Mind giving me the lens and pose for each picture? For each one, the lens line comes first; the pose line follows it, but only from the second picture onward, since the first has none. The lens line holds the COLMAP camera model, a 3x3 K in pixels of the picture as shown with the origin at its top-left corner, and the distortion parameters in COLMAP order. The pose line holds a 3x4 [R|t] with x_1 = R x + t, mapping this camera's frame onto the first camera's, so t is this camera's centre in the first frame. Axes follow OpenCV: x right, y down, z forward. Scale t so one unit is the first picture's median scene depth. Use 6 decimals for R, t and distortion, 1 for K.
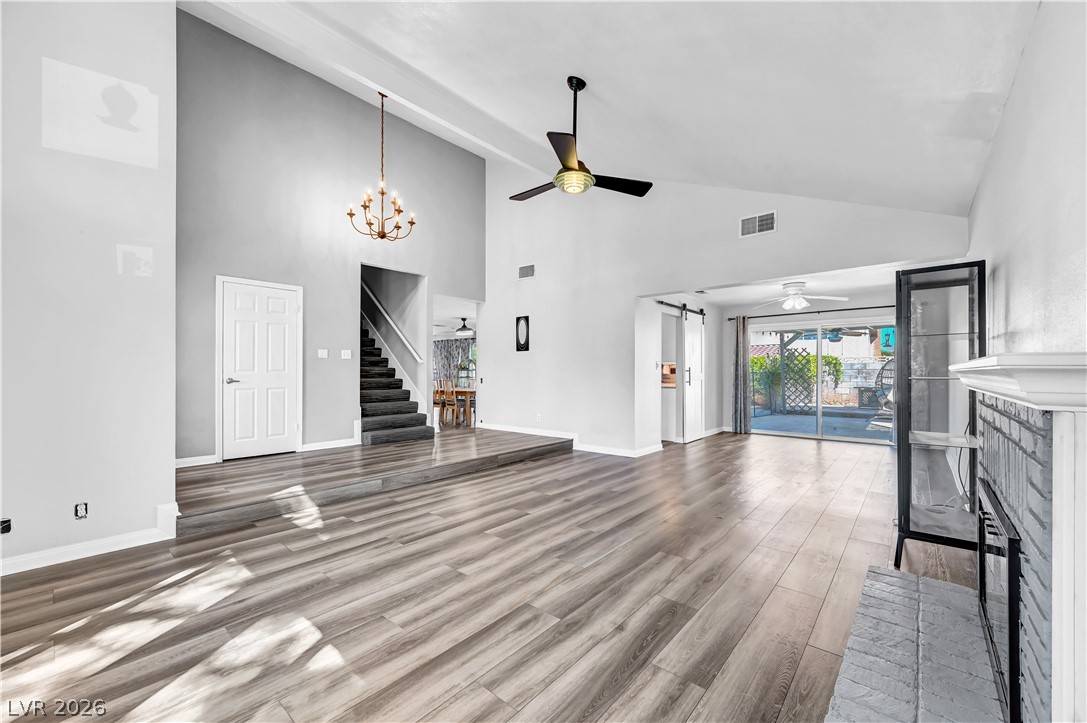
lens RADIAL K [[433.3, 0, 551.4], [0, 433.3, 366.8], [0, 0, 1]] dist [0.000816, 0.000303]
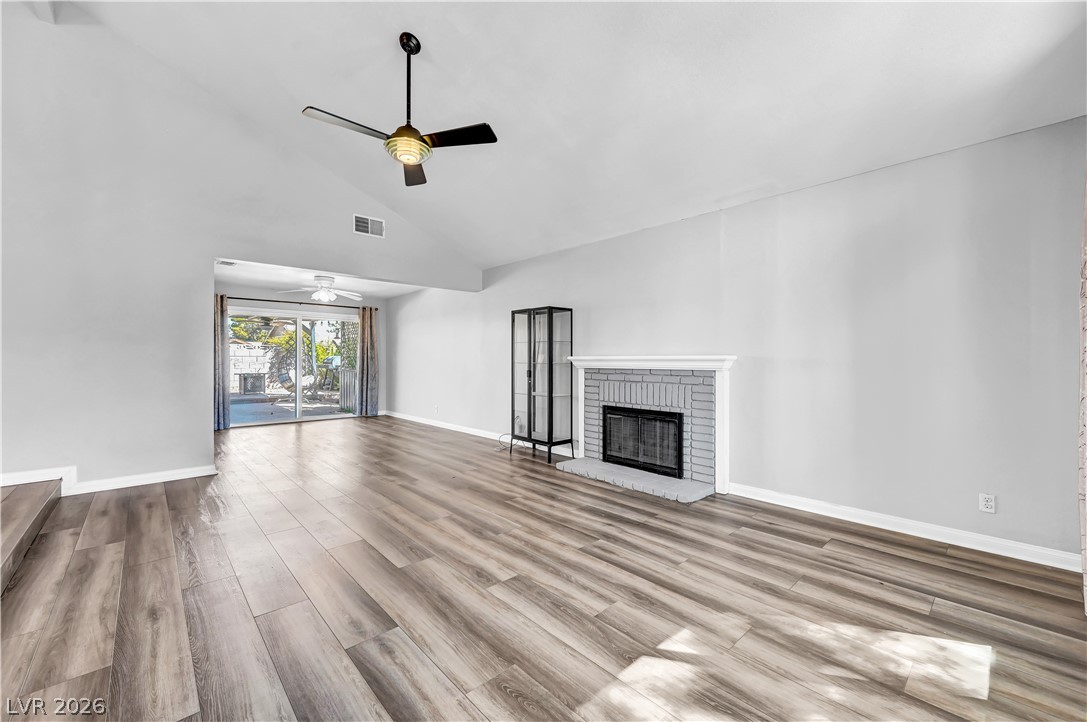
lens RADIAL K [[433.3, 0, 535.9], [0, 433.3, 365.5], [0, 0, 1]] dist [0.000816, 0.000303]
pose [[0.133263, -0.012077, 0.991007, -0.910520], [-0.014995, 0.999787, 0.014200, 0.006792], [-0.990967, -0.016753, 0.133053, 0.683172]]
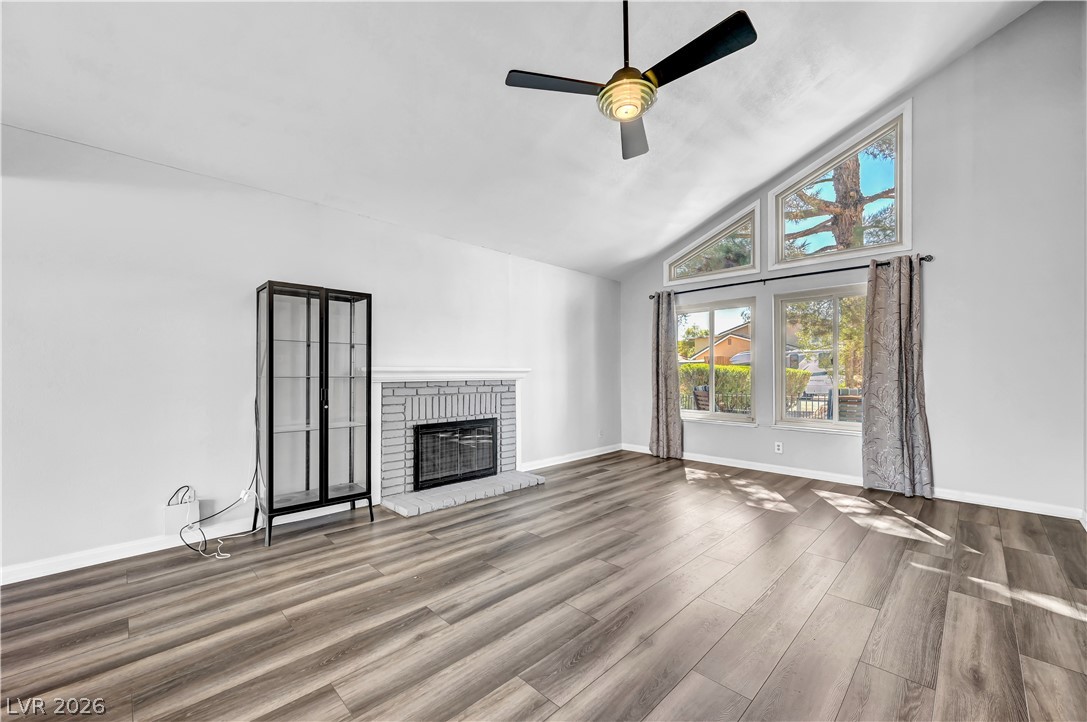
lens RADIAL K [[433.3, 0, 553.2], [0, 433.3, 368.3], [0, 0, 1]] dist [0.000816, 0.000303]
pose [[-0.997401, 0.001801, 0.072029, 0.134460], [0.000129, 0.999731, -0.023201, 0.026564], [-0.072051, -0.023132, -0.997133, 1.911112]]
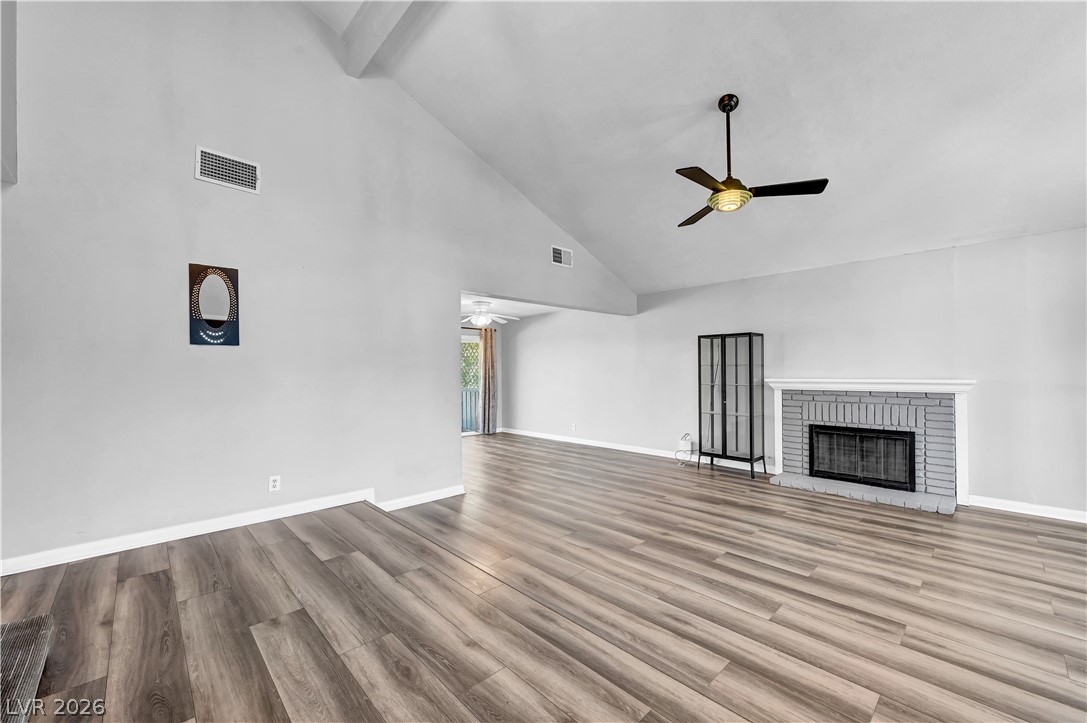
lens RADIAL K [[433.3, 0, 540.9], [0, 433.3, 371.6], [0, 0, 1]] dist [0.000816, 0.000303]
pose [[0.109949, -0.000138, 0.993937, -1.115566], [-0.006805, 0.999976, 0.000892, -0.028978], [-0.993914, -0.006862, 0.109946, 1.485495]]
